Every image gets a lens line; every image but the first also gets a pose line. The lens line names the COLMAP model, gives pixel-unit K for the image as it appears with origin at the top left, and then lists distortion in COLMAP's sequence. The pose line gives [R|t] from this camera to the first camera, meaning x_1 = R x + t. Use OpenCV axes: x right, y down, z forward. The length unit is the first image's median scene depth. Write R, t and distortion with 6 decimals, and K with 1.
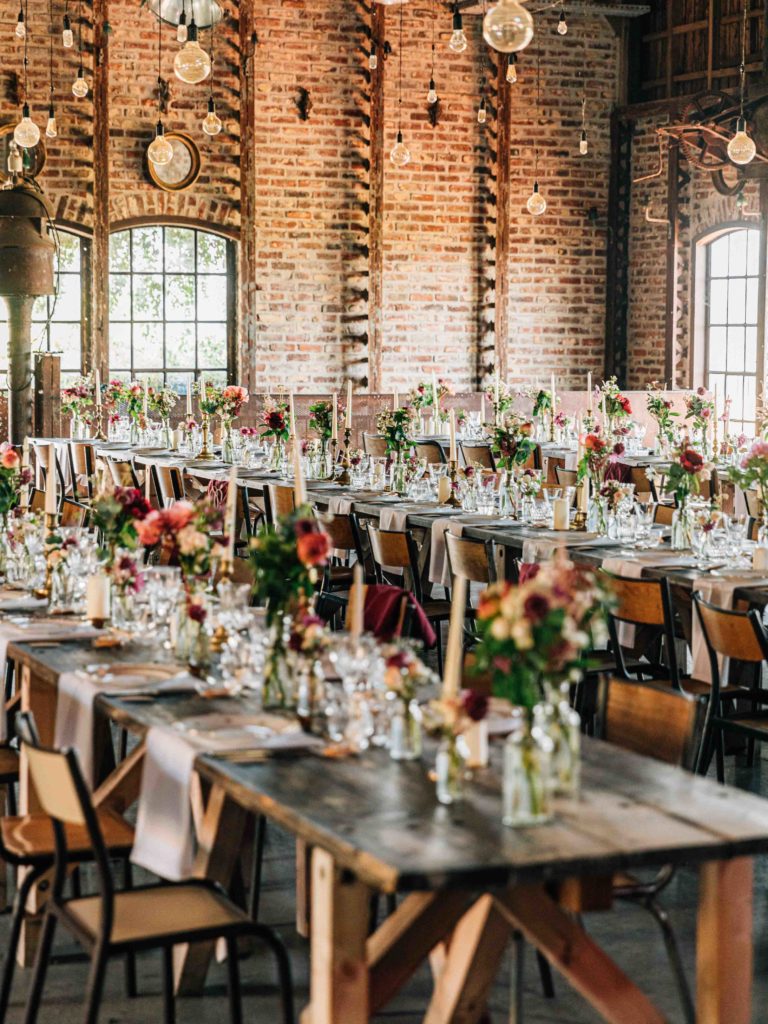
lens RADIAL K [[2183.6, 0, 384.0], [0, 2183.6, 512.0], [0, 0, 1]] dist [-0.004324, 0.177879]
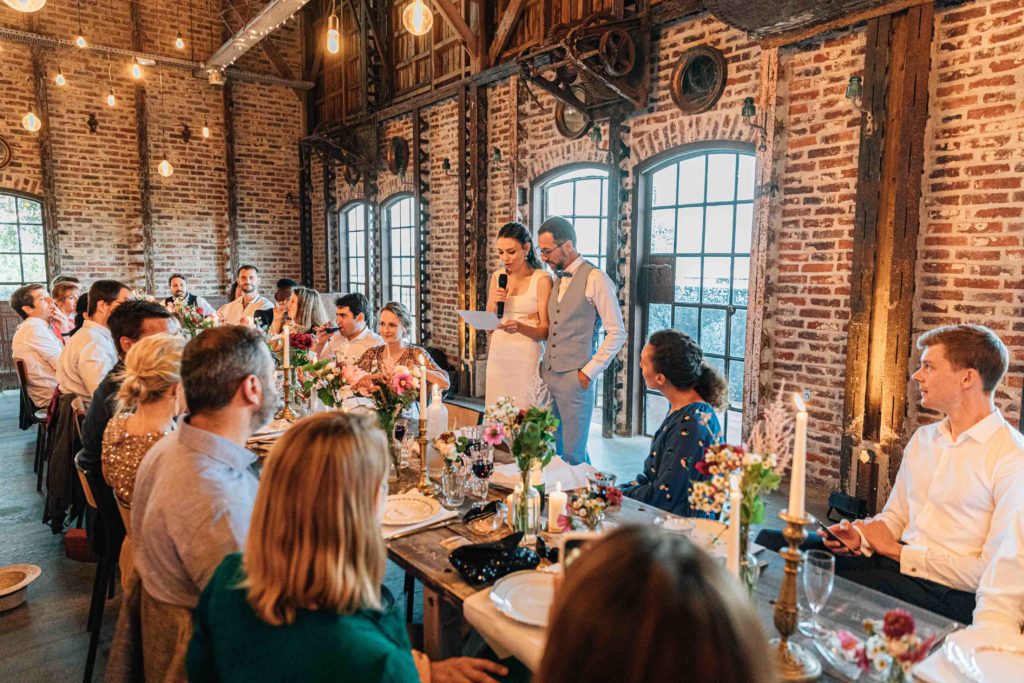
lens RADIAL K [[680.2, 0, 512.0], [0, 680.2, 341.5], [0, 0, 1]] dist [0.007046, -0.005162]
pose [[0.969296, -0.026213, 0.244496, 0.138324], [0.018047, 0.999204, 0.035581, -0.031833], [-0.245234, -0.030076, 0.968997, 0.400946]]
